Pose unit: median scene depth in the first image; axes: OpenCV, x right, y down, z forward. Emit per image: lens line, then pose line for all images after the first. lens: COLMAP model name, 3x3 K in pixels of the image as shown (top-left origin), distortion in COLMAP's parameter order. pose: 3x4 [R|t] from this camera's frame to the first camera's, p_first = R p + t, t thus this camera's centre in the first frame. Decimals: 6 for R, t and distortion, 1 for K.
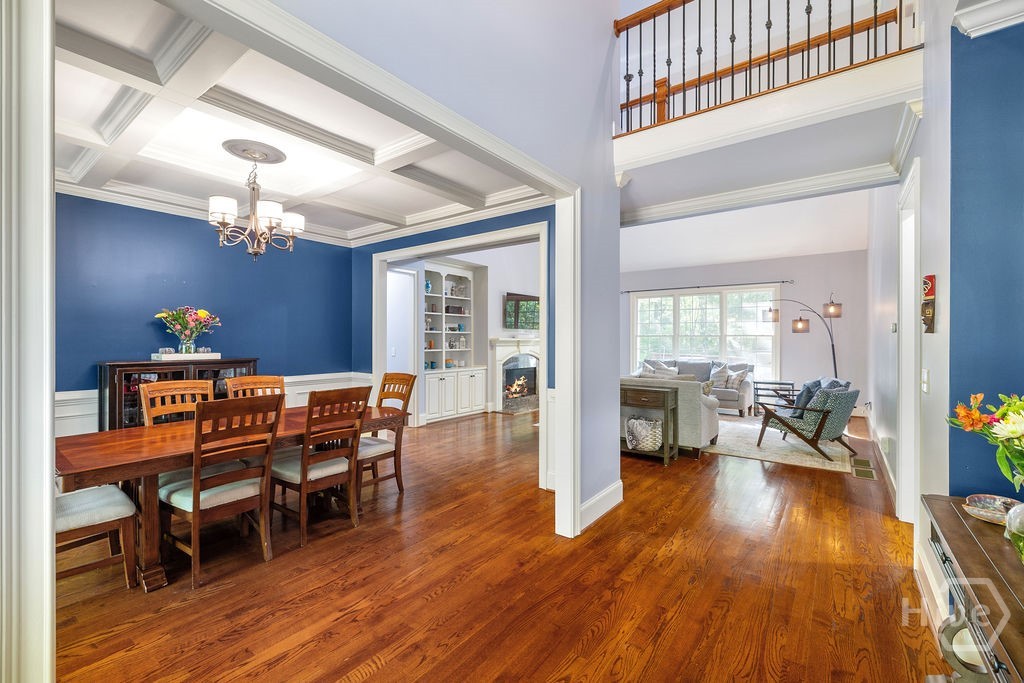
lens RADIAL K [[431.1, 0, 515.2], [0, 431.1, 338.6], [0, 0, 1]] dist [0.000030, -0.000791]
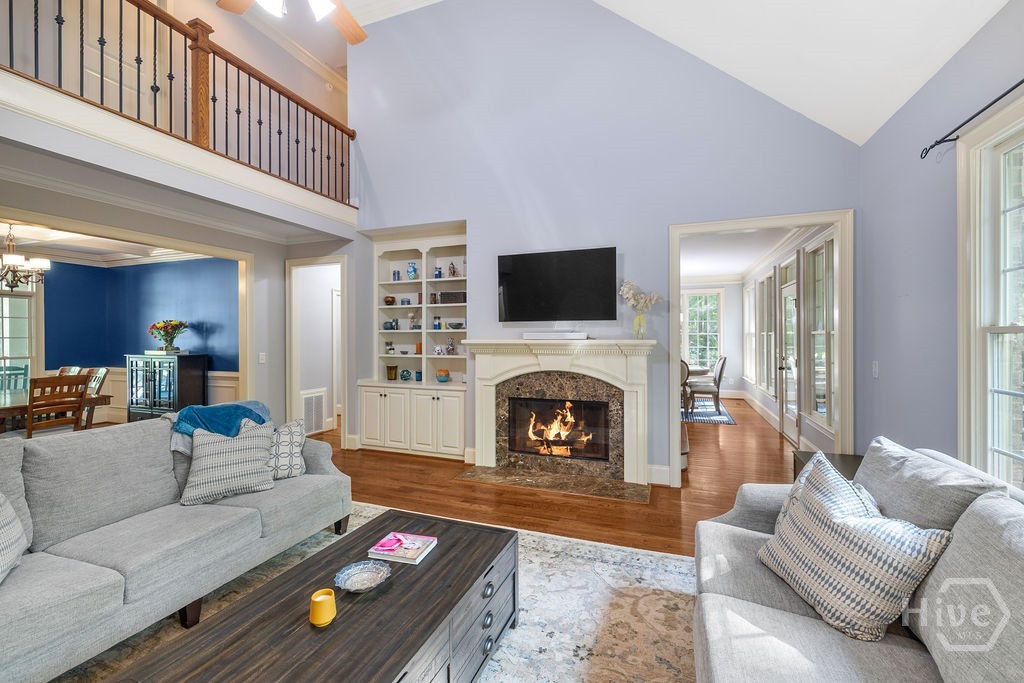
lens RADIAL K [[431.1, 0, 508.0], [0, 431.1, 335.9], [0, 0, 1]] dist [0.000030, -0.000791]
pose [[0.269569, -0.002560, -0.962978, 0.531878], [0.004240, 0.999990, -0.001471, -0.004785], [0.962972, -0.003687, 0.269578, 0.898136]]
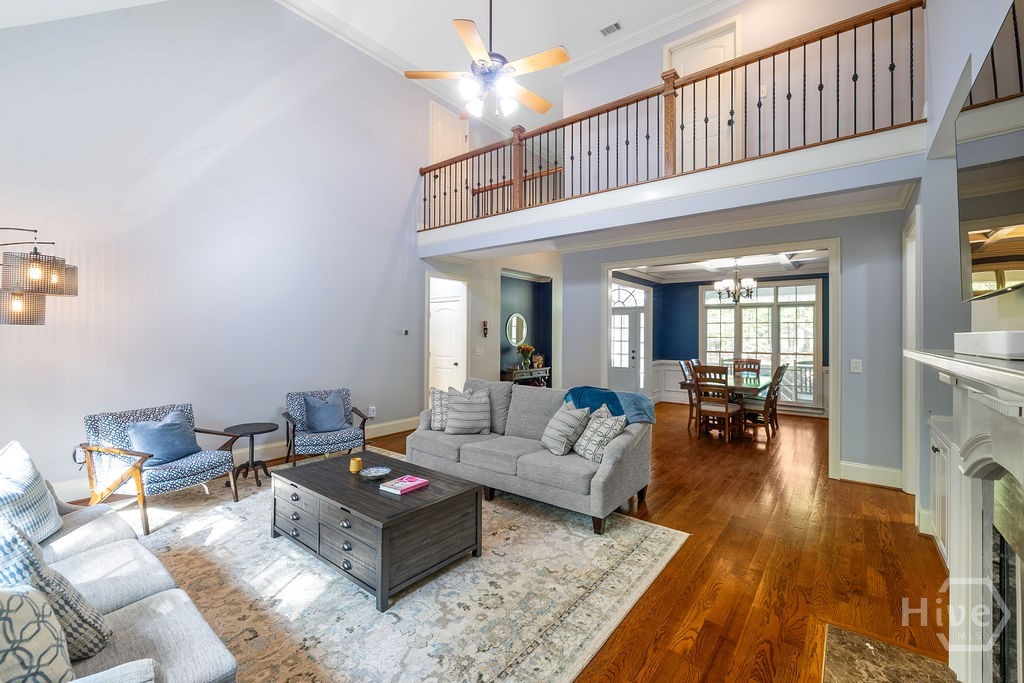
lens RADIAL K [[431.1, 0, 514.0], [0, 431.1, 336.4], [0, 0, 1]] dist [0.000030, -0.000791]
pose [[-0.999748, -0.008063, 0.020931, 0.187918], [-0.008083, 0.999967, -0.000868, -0.005749], [-0.020923, -0.001037, -0.999781, 1.250501]]
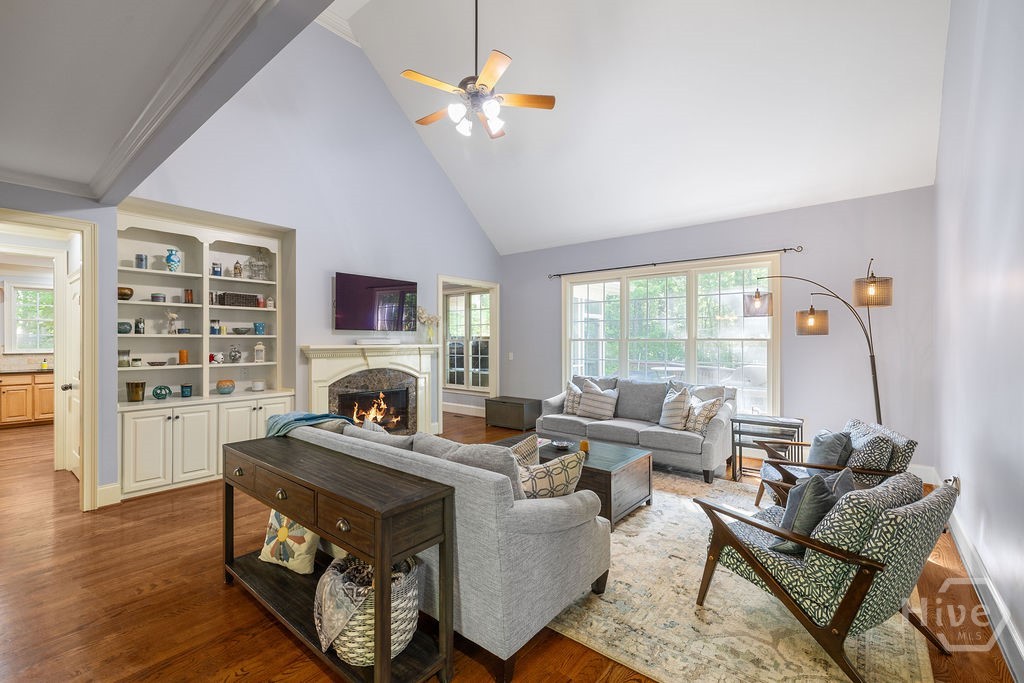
lens RADIAL K [[431.1, 0, 515.1], [0, 431.1, 339.6], [0, 0, 1]] dist [0.000030, -0.000791]
pose [[0.999094, -0.003123, -0.042447, 0.279448], [0.003024, 0.999993, -0.002376, -0.006905], [0.042455, 0.002246, 0.999096, 0.395456]]
